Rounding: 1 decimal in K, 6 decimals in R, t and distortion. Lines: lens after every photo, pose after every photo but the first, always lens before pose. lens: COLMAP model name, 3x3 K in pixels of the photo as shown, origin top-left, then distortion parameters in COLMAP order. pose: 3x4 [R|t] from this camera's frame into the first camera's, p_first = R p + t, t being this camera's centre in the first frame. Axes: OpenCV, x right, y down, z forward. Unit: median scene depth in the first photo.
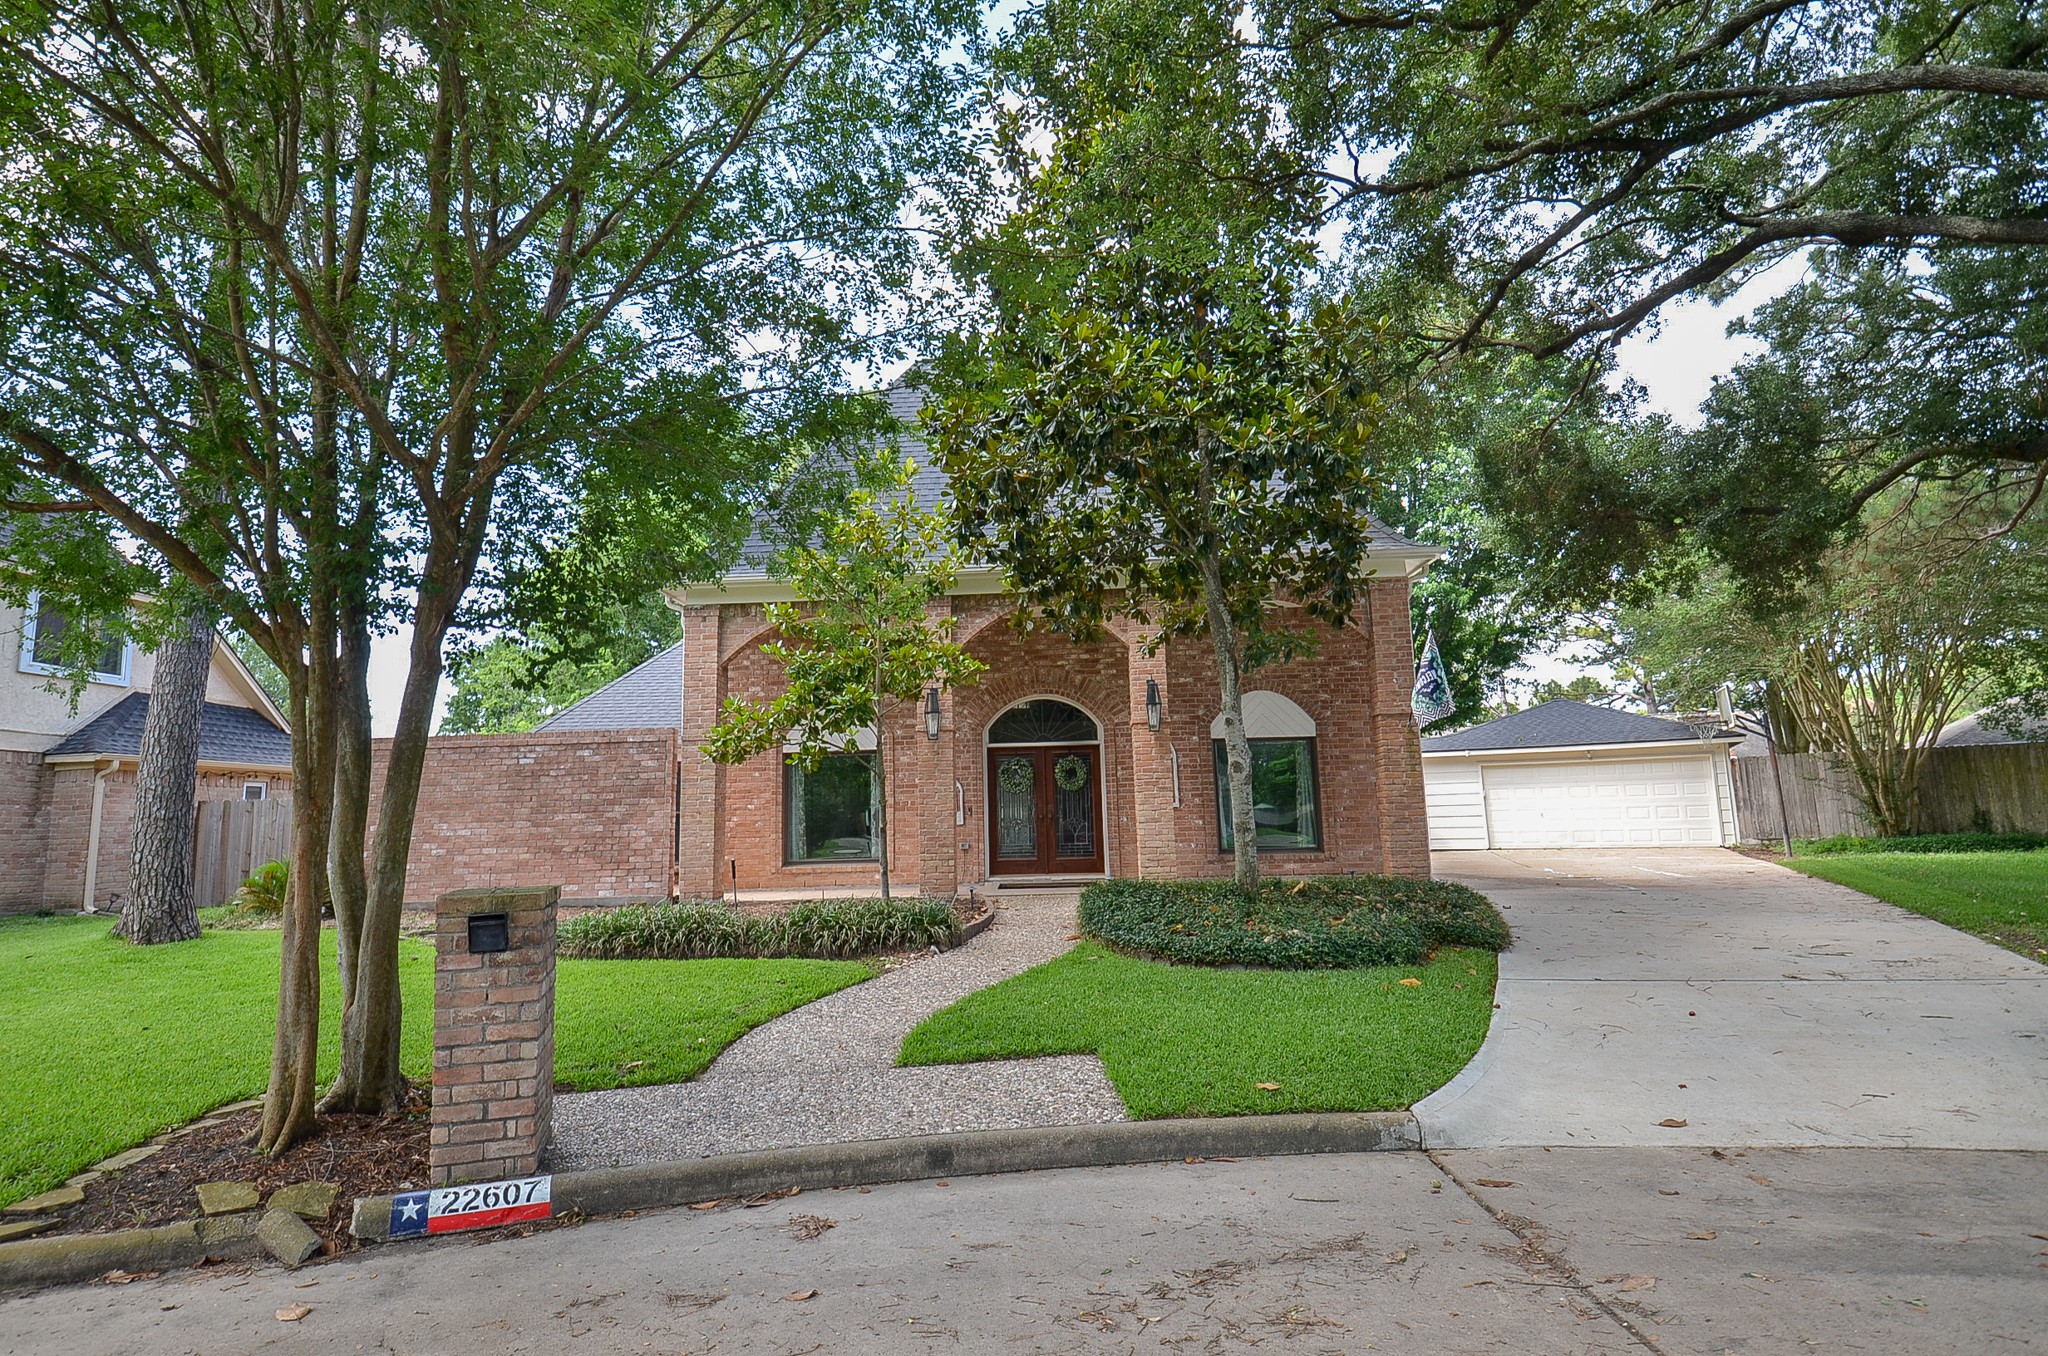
lens RADIAL K [[1066.6, 0, 1018.2], [0, 1066.6, 627.3], [0, 0, 1]] dist [-0.001224, -0.000115]
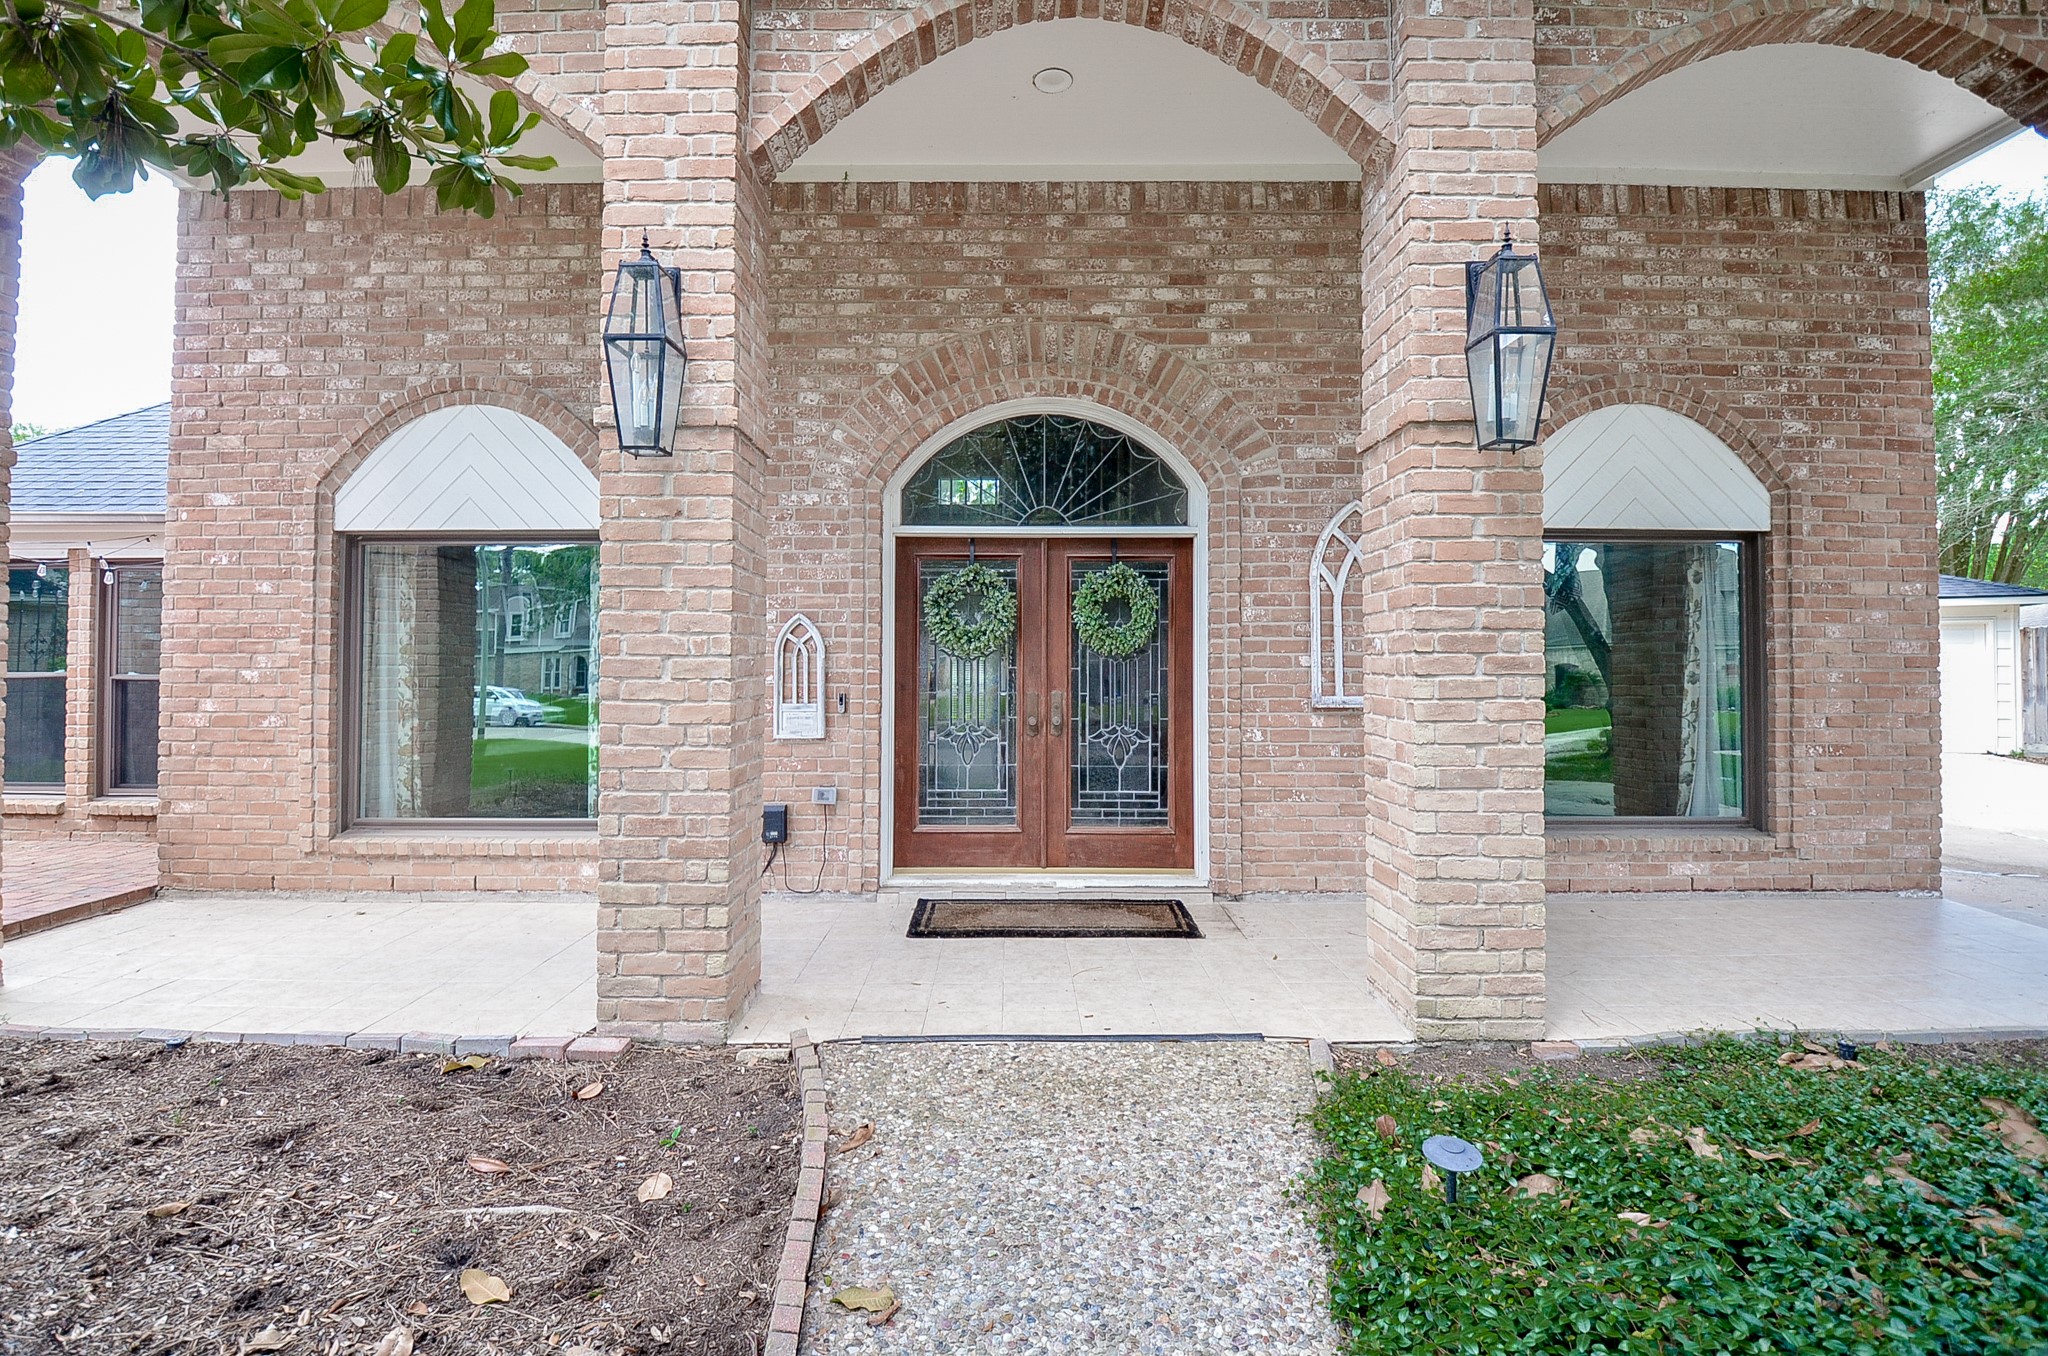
lens RADIAL K [[901.3, 0, 1019.1], [0, 901.3, 658.6], [0, 0, 1]] dist [-0.000673, -0.000065]
pose [[0.998535, 0.027988, 0.046317, 0.000863], [-0.035623, 0.984237, 0.173231, 0.099709], [-0.040739, -0.174627, 0.983792, 0.682954]]
